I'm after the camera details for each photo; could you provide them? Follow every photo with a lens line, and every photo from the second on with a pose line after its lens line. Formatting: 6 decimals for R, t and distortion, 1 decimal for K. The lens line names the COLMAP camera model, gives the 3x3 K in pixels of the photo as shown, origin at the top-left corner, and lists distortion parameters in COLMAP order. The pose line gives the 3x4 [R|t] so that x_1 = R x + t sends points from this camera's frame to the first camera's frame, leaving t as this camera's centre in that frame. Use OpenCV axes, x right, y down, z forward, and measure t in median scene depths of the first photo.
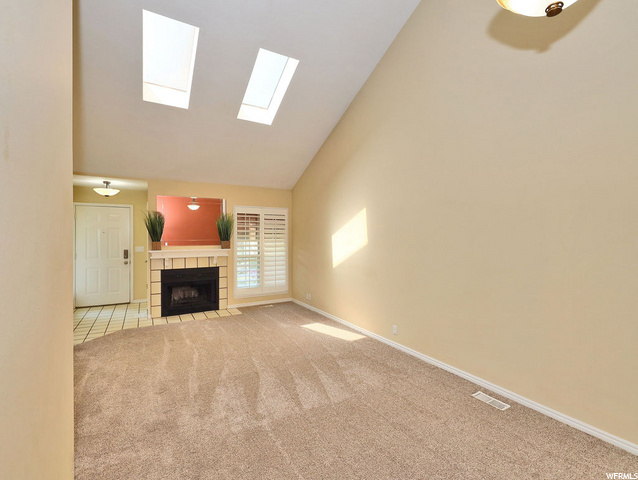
lens RADIAL K [[306.3, 0, 318.4], [0, 306.3, 239.4], [0, 0, 1]] dist [0.002833, -0.000258]
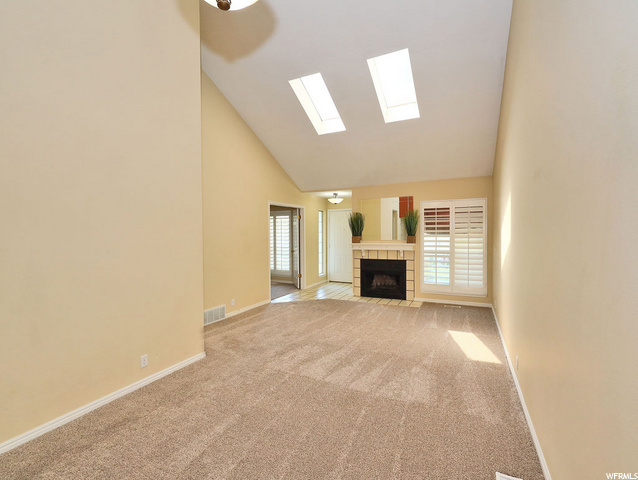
lens RADIAL K [[306.3, 0, 315.4], [0, 306.3, 241.8], [0, 0, 1]] dist [0.002833, -0.000258]
pose [[0.532433, 0.019416, -0.846249, 0.435532], [0.000734, 0.999726, 0.023399, -0.000059], [0.846472, -0.013079, 0.532273, 0.169357]]
